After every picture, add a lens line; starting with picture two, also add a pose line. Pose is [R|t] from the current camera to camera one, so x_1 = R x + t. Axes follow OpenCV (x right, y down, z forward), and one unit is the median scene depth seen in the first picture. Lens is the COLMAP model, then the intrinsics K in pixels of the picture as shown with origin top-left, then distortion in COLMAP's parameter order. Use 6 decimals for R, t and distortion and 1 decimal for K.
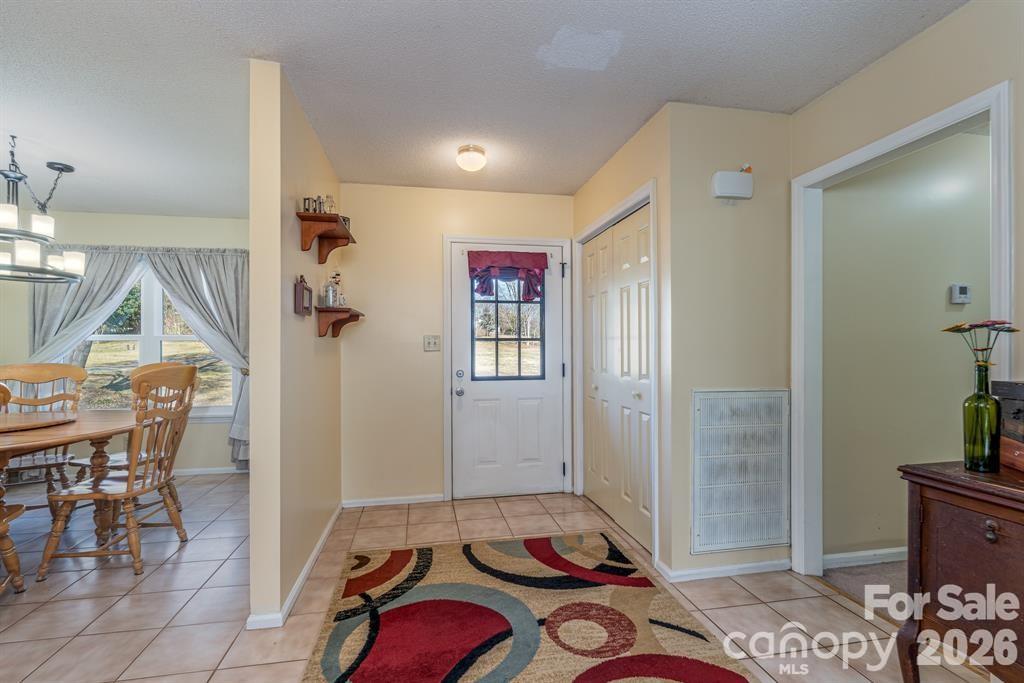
lens RADIAL K [[462.8, 0, 510.6], [0, 462.8, 347.9], [0, 0, 1]] dist [-0.002378, -0.000109]
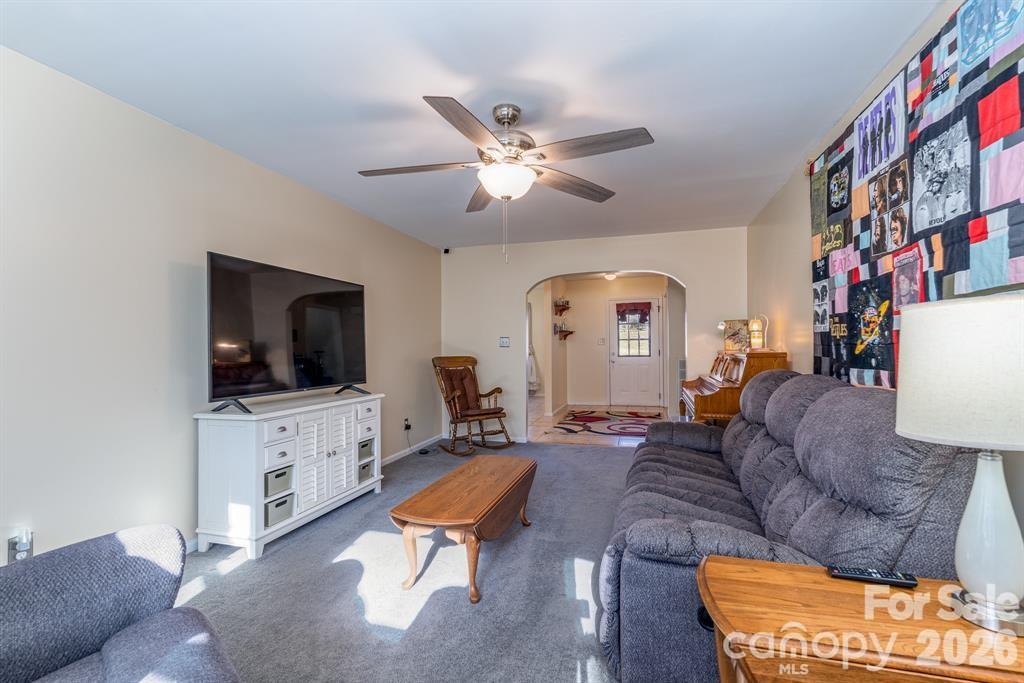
lens RADIAL K [[462.8, 0, 507.5], [0, 462.8, 341.9], [0, 0, 1]] dist [-0.002378, -0.000109]
pose [[0.885044, -0.007187, -0.465451, 0.532858], [0.006631, 0.999974, -0.002832, -0.004653], [0.465460, -0.000580, 0.885069, -1.417961]]
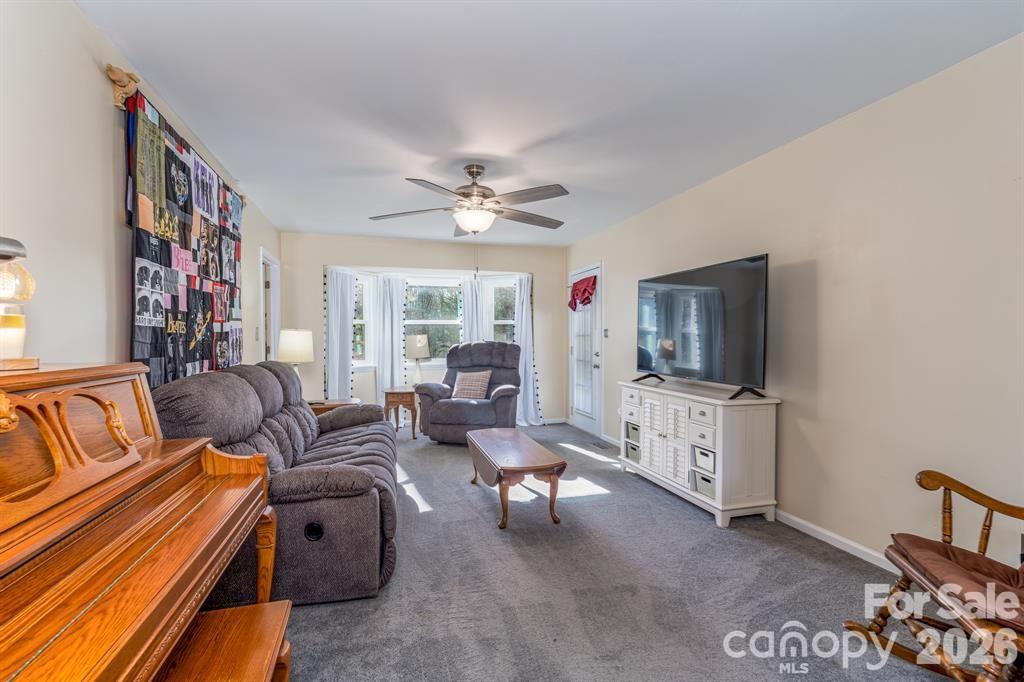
lens RADIAL K [[462.8, 0, 511.1], [0, 462.8, 342.9], [0, 0, 1]] dist [-0.002378, -0.000109]
pose [[-0.996351, 0.006430, -0.085106, -0.417301], [0.005955, 0.999965, 0.005832, 0.013387], [0.085140, 0.005304, -0.996355, 3.342137]]
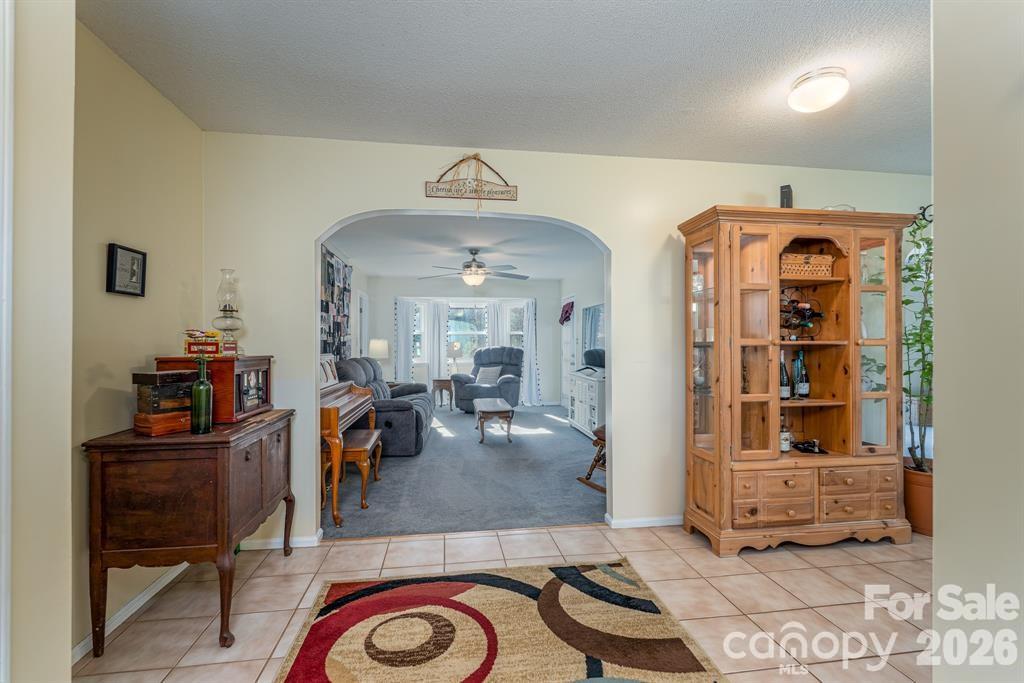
lens RADIAL K [[462.8, 0, 510.6], [0, 462.8, 343.2], [0, 0, 1]] dist [-0.002378, -0.000109]
pose [[-0.998245, 0.003453, 0.059124, -1.160168], [0.003149, 0.999981, -0.005226, 0.009433], [-0.059141, -0.005030, -0.998237, 5.623646]]
